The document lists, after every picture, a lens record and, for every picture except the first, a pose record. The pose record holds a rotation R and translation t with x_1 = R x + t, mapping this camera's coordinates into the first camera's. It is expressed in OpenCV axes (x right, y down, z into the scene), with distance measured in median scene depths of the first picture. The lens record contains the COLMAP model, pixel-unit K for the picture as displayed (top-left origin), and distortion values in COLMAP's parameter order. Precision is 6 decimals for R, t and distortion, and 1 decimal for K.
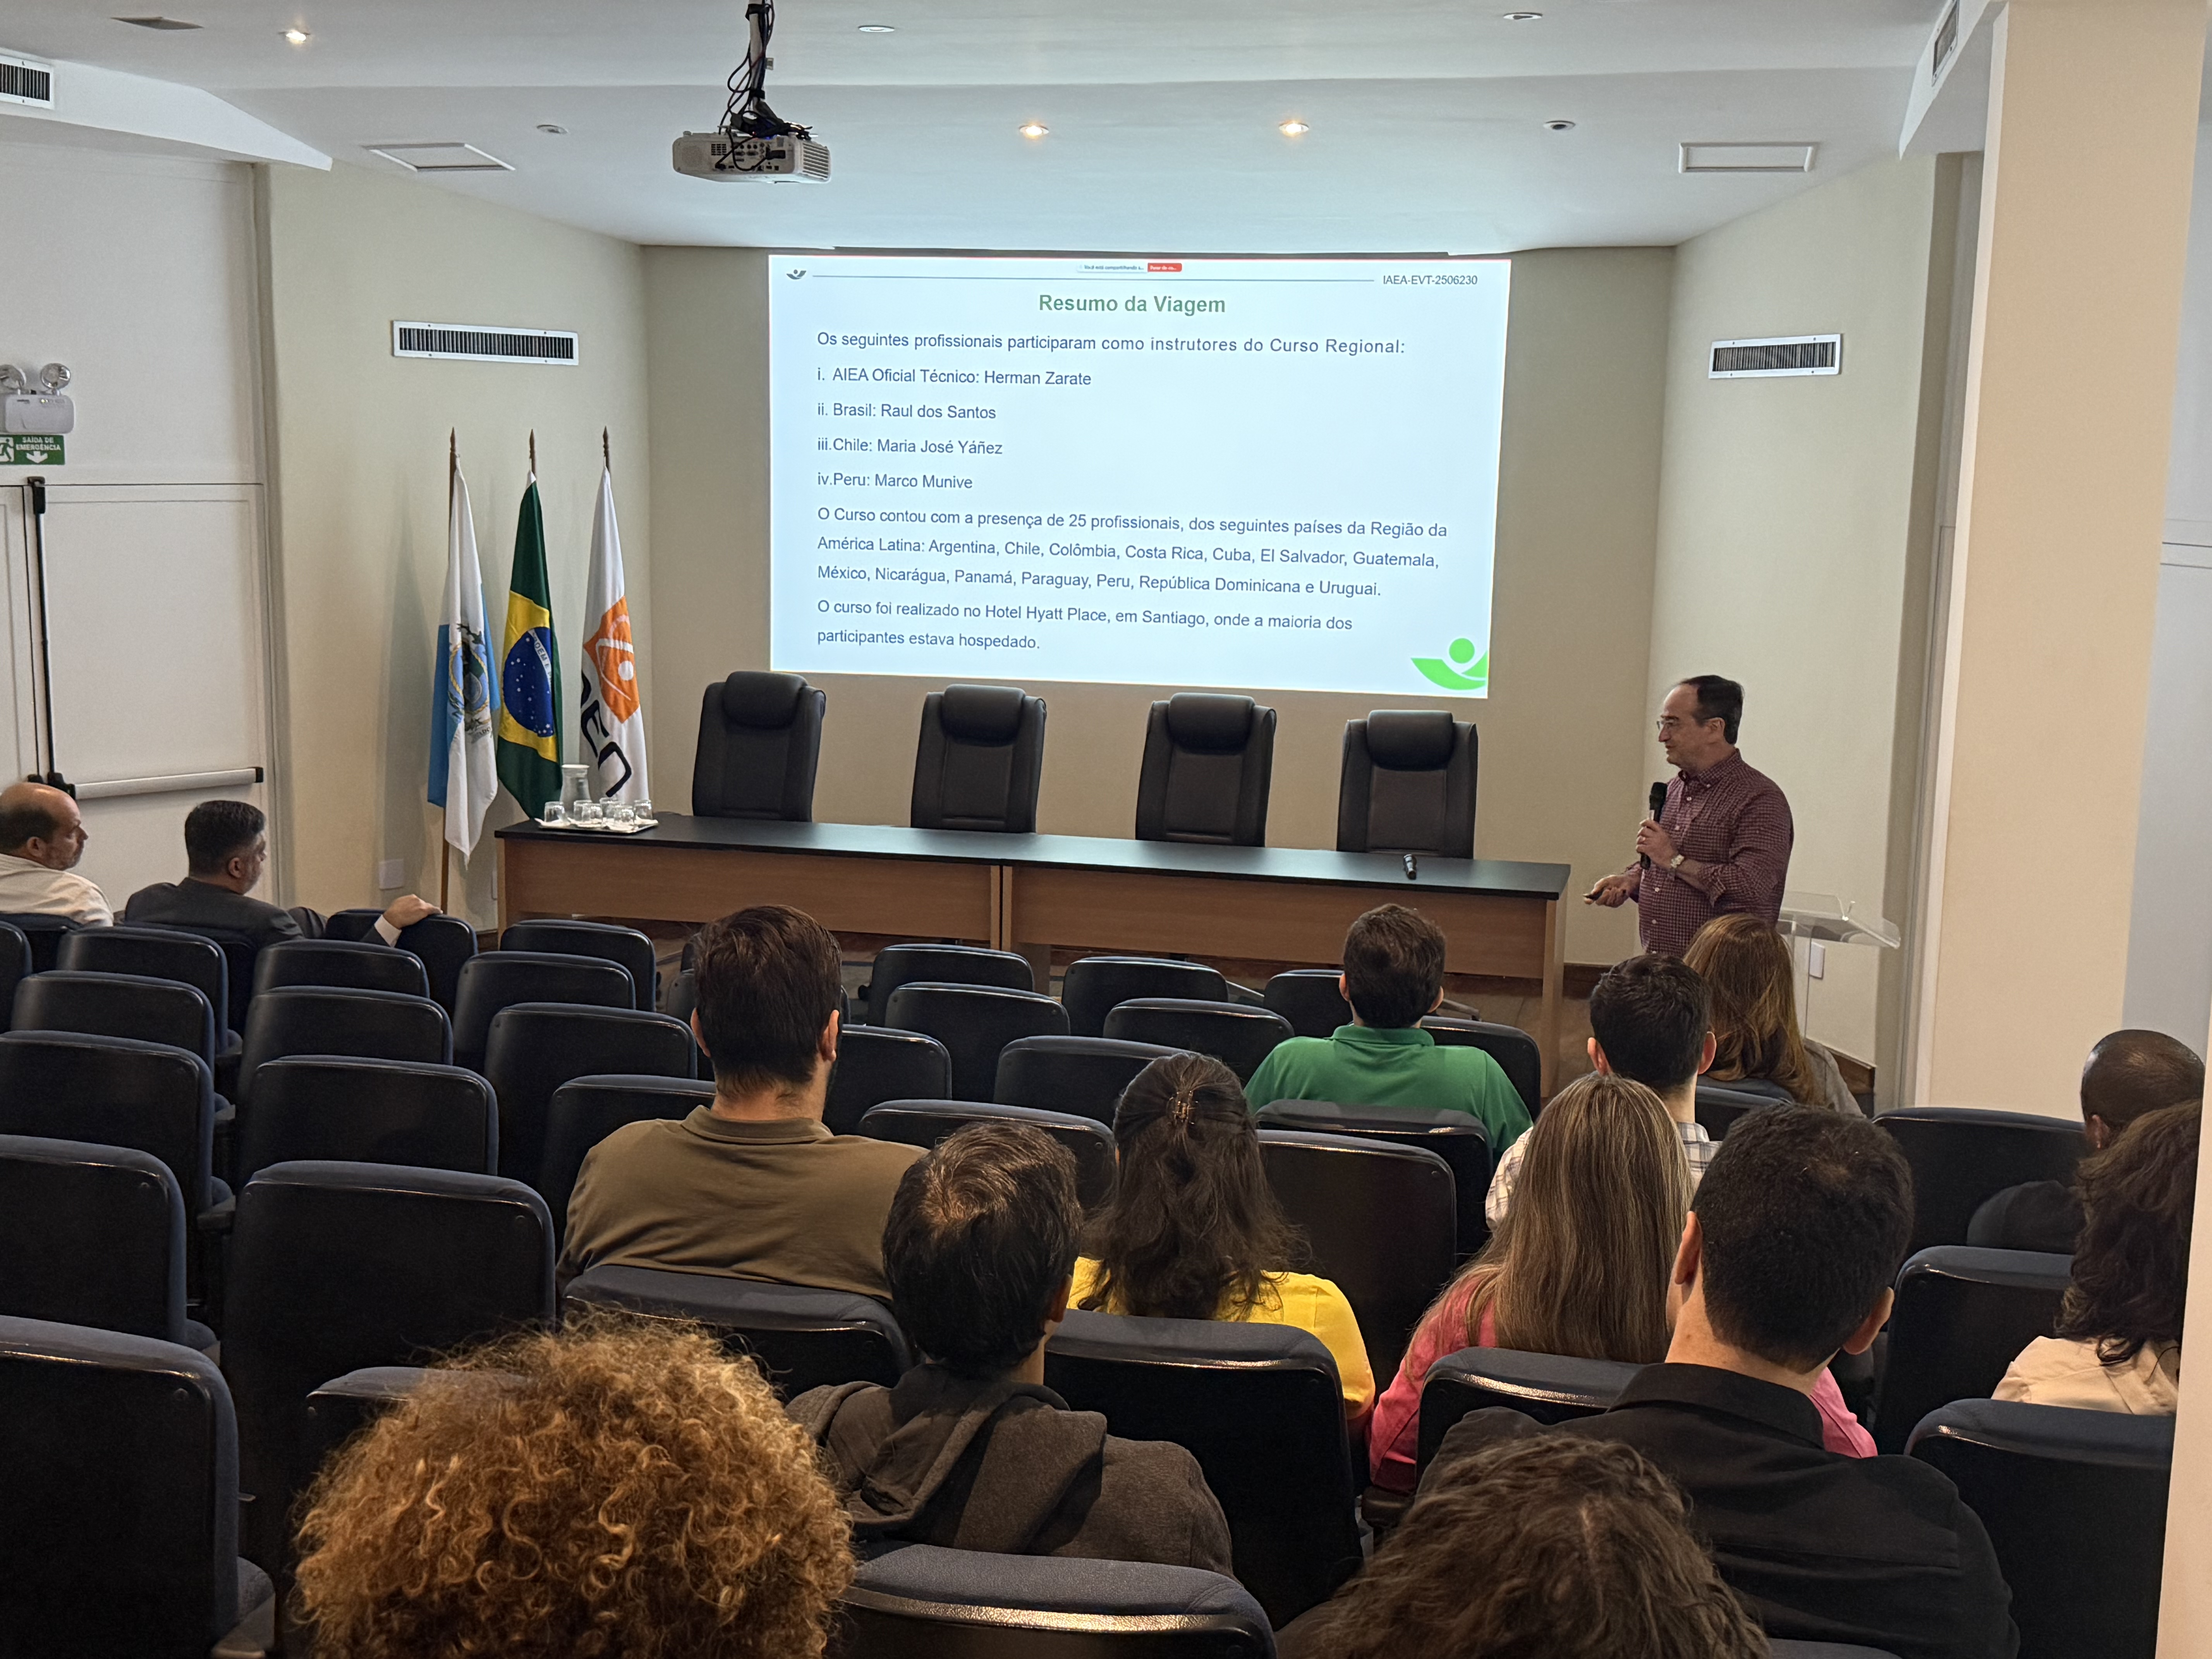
lens RADIAL K [[2779.0, 0, 1089.8], [0, 2779.0, 827.4], [0, 0, 1]] dist [0.267809, 0.000000]
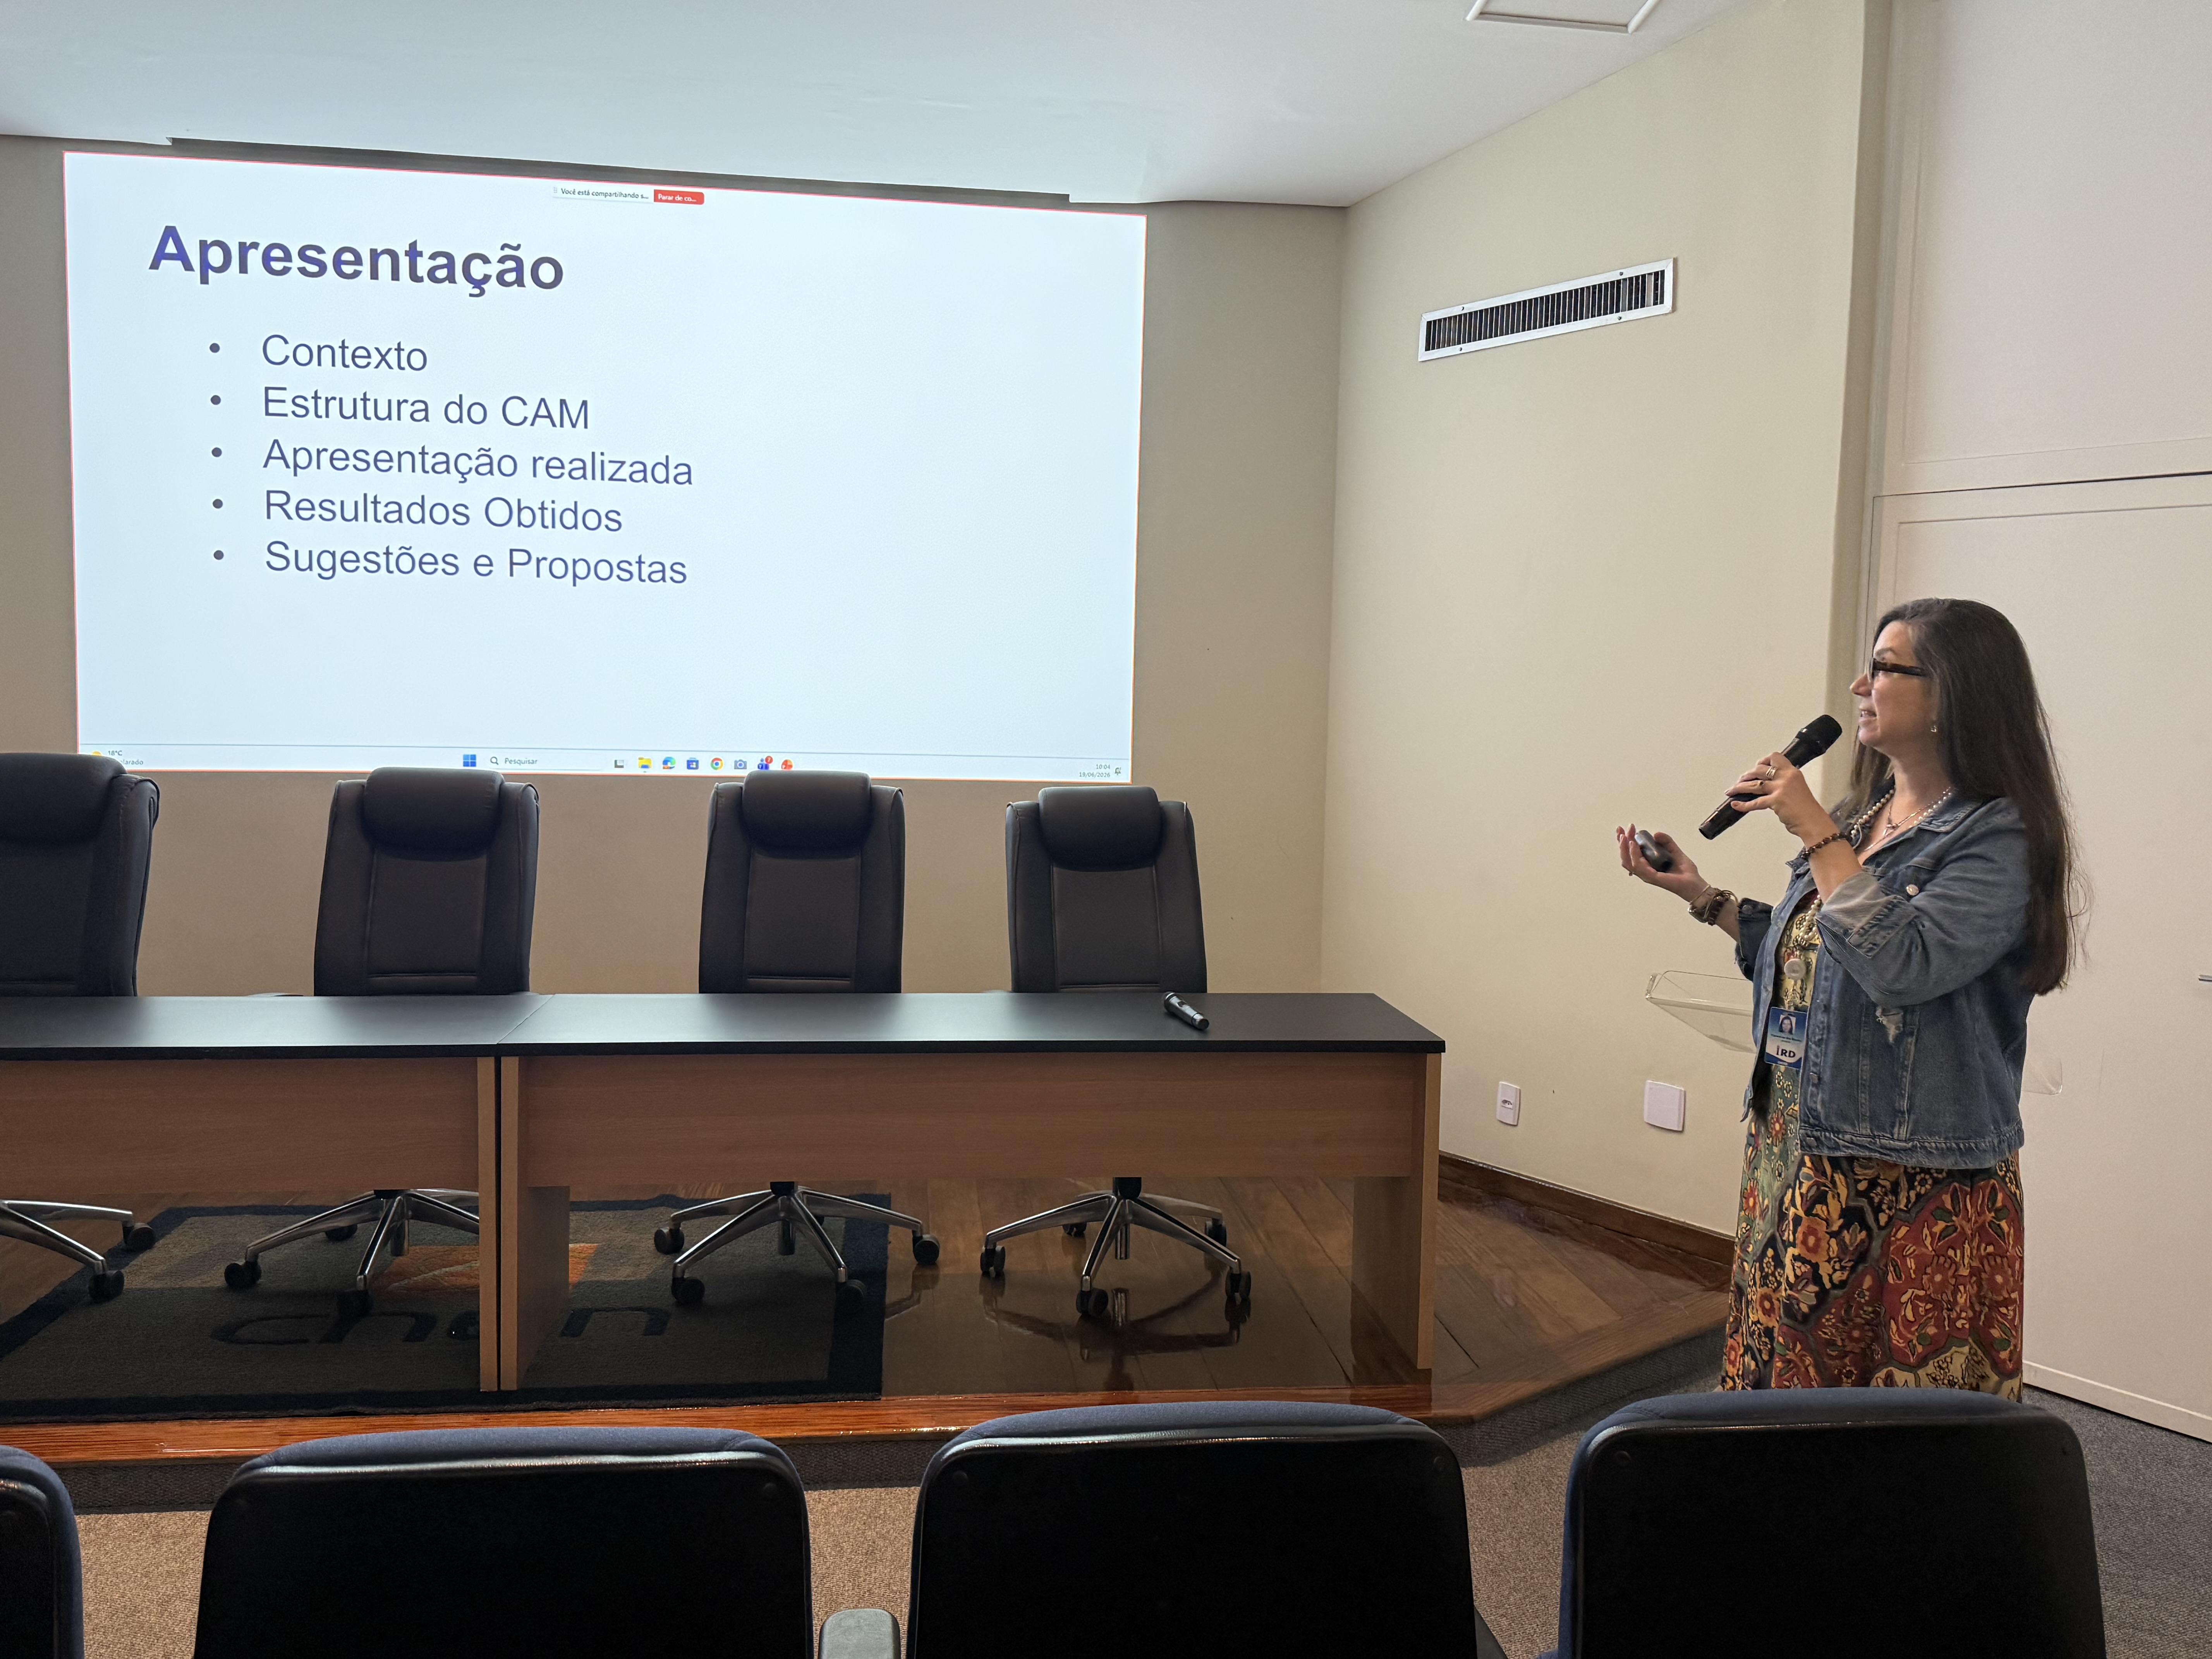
lens RADIAL K [[1782.6, 0, 1106.4], [0, 1782.6, 847.9], [0, 0, 1]] dist [0.025736, -0.051472]
pose [[0.935829, -0.029275, 0.351235, -0.038828], [0.051206, 0.997264, -0.053315, -0.002419], [-0.348714, 0.067879, 0.934768, 0.569483]]
